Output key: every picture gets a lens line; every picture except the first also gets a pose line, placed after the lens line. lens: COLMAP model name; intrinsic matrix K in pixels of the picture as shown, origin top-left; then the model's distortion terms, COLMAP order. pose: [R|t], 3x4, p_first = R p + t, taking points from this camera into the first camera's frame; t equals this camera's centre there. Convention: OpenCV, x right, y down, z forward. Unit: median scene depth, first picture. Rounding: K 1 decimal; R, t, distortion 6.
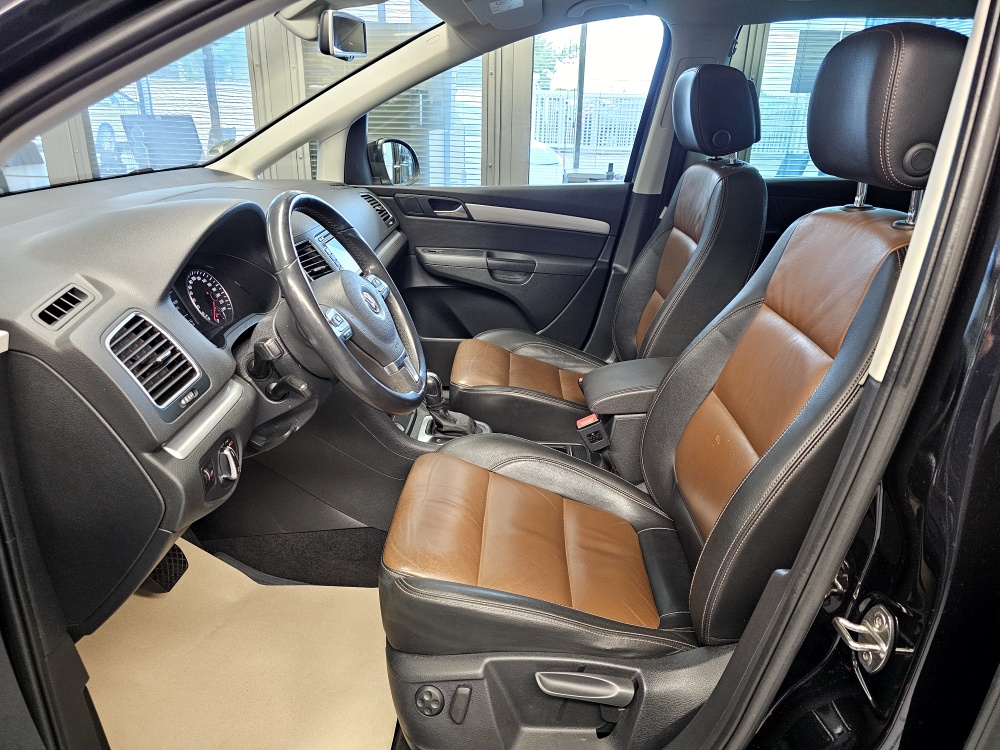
lens RADIAL K [[667.0, 0, 490.4], [0, 667.0, 375.3], [0, 0, 1]] dist [0.075271, -0.073633]
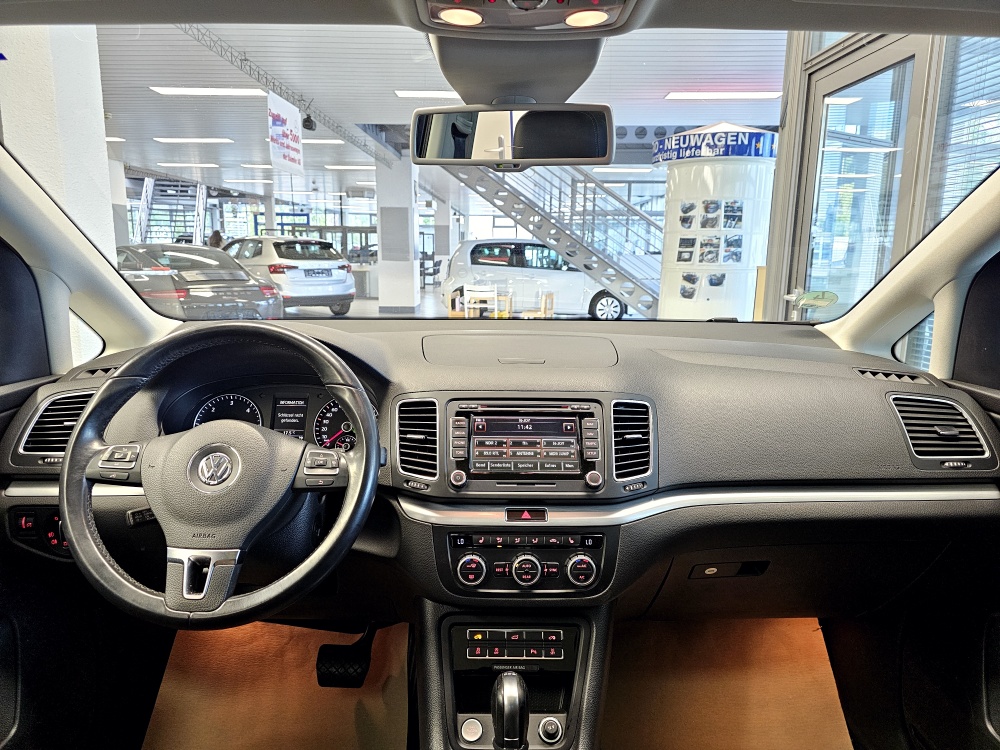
lens RADIAL K [[667.0, 0, 490.4], [0, 667.0, 375.3], [0, 0, 1]] dist [0.075271, -0.073633]
pose [[0.056758, 0.167454, -0.984245, 0.300746], [-0.378664, 0.915787, 0.133970, -0.222135], [0.923792, 0.365095, 0.115387, 0.603174]]
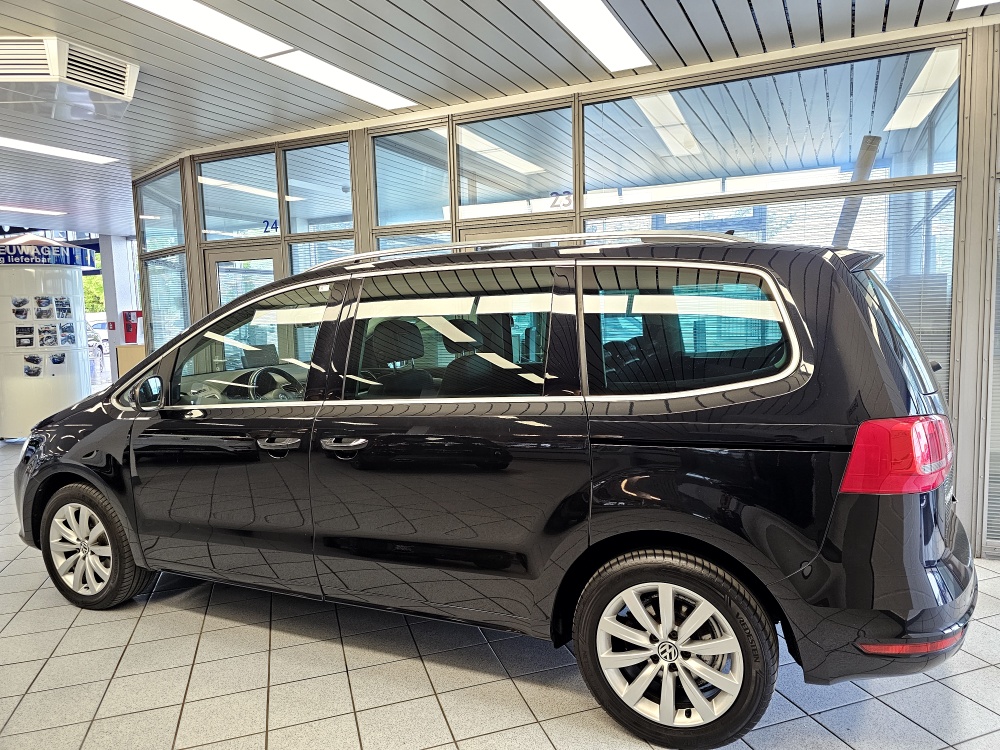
lens RADIAL K [[672.3, 0, 500.0], [0, 672.3, 375.0], [0, 0, 1]] dist [0.066324, -0.067299]
pose [[0.927562, -0.013874, -0.373412, 1.098295], [-0.088474, 0.962742, -0.255541, 0.296023], [0.363045, 0.270067, 0.891775, -0.879493]]
